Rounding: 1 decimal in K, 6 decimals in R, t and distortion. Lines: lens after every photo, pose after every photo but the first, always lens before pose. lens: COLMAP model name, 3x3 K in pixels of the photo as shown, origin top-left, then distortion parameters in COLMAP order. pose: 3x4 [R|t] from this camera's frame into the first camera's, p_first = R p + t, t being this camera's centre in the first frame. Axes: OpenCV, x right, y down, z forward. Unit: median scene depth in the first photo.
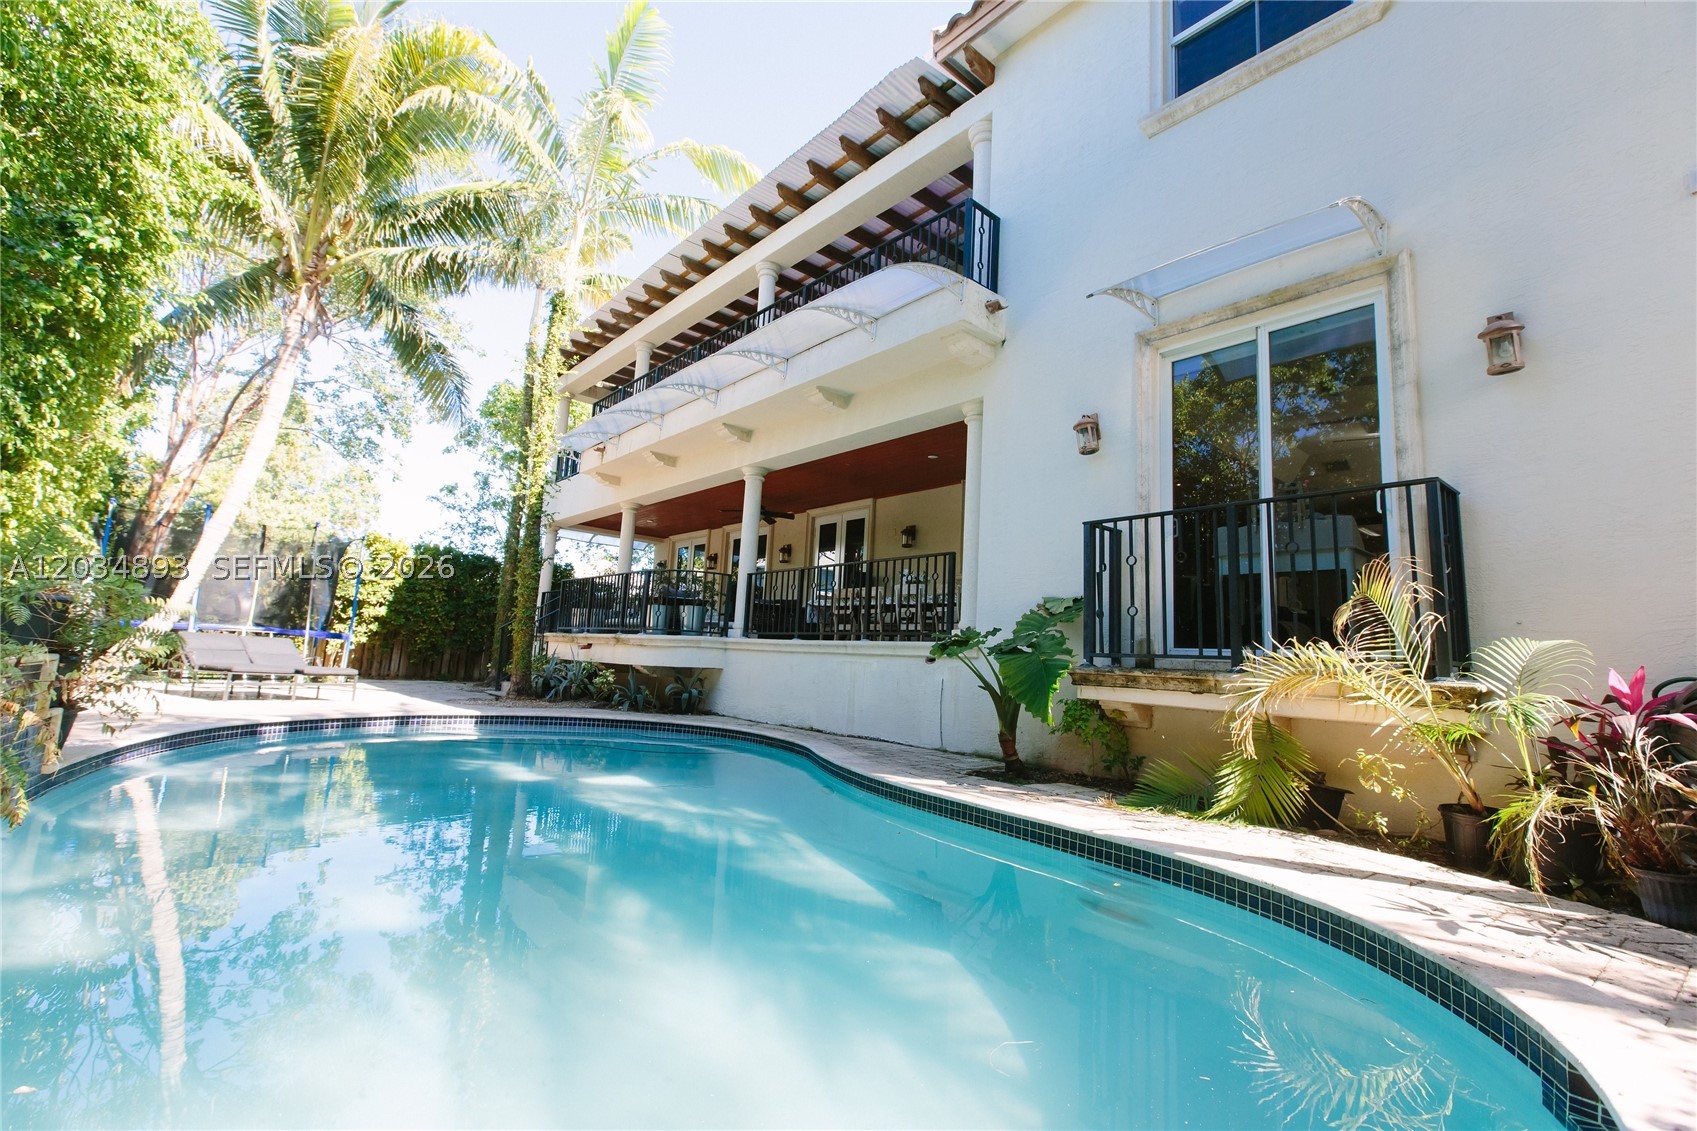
lens RADIAL K [[747.8, 0, 848.5], [0, 747.8, 565.5], [0, 0, 1]] dist [0.000098, -0.000034]
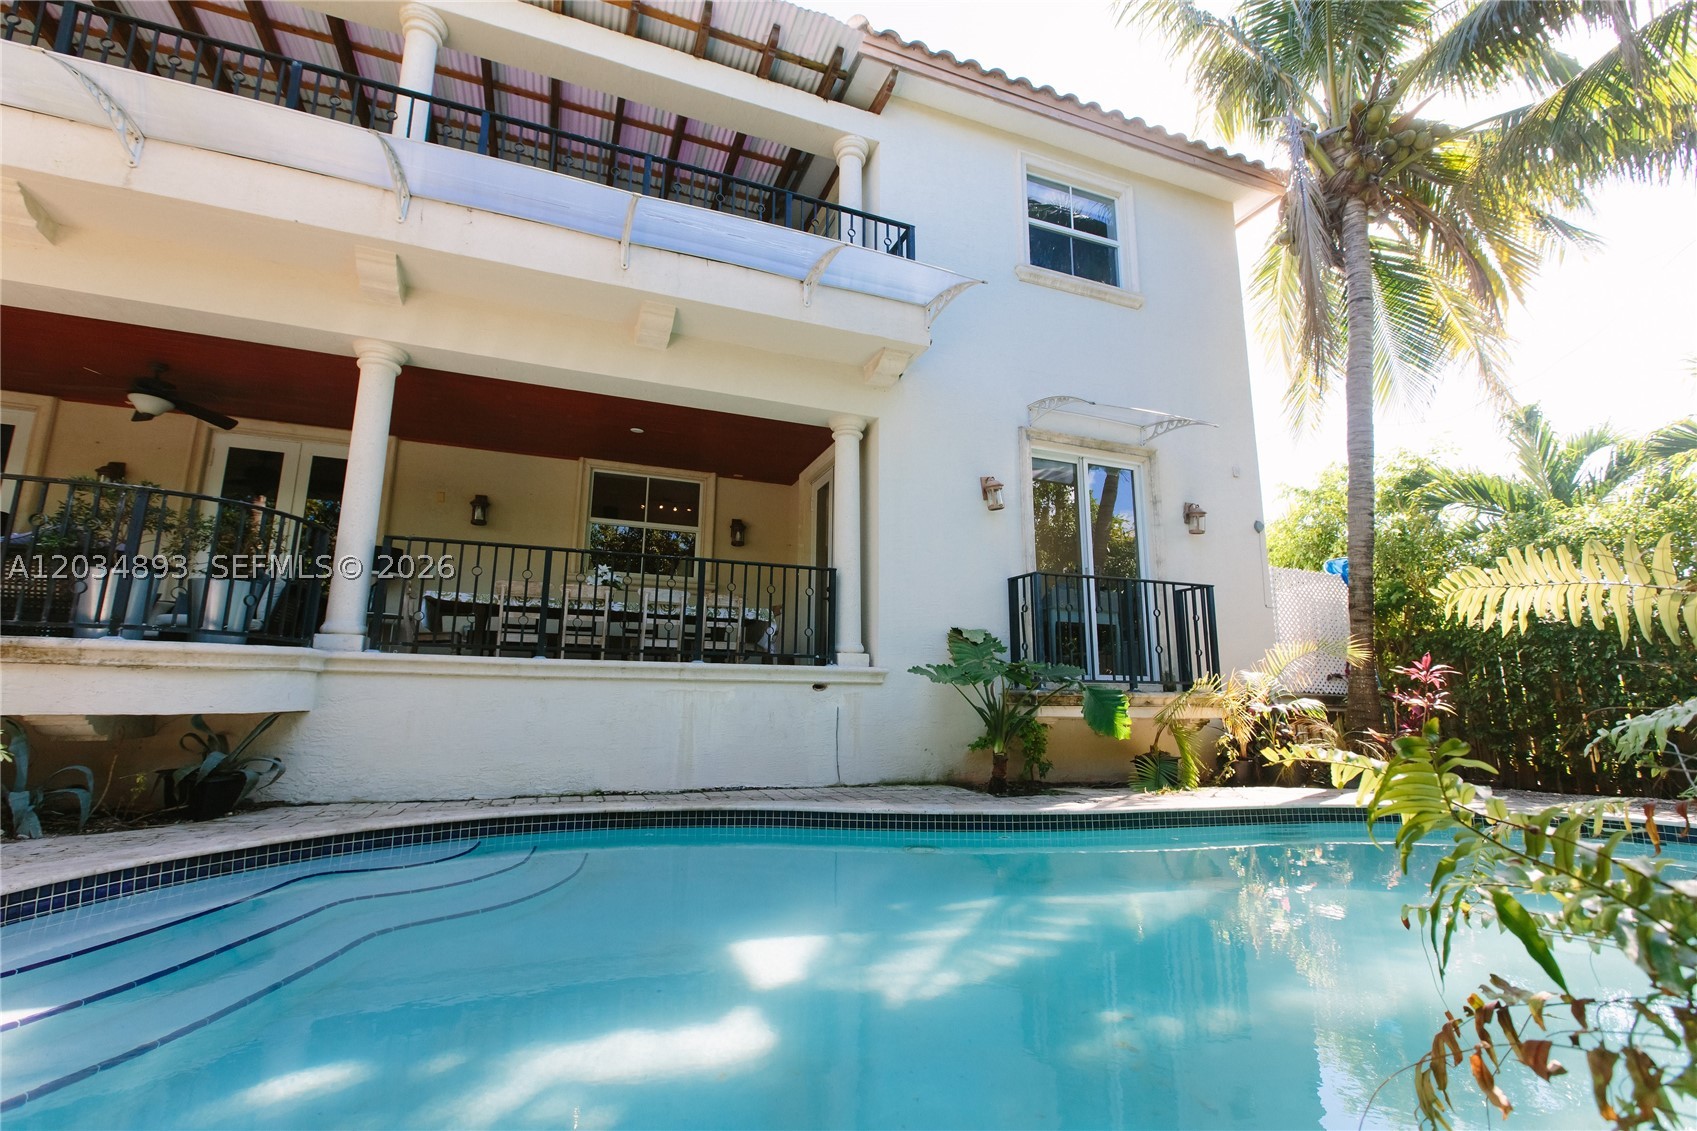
lens RADIAL K [[747.8, 0, 848.5], [0, 747.8, 565.5], [0, 0, 1]] dist [0.000098, -0.000034]
pose [[0.344155, 0.122296, 0.930914, -0.648762], [-0.114058, 0.989583, -0.087837, 0.052097], [-0.931959, -0.075948, 0.354519, 0.592982]]
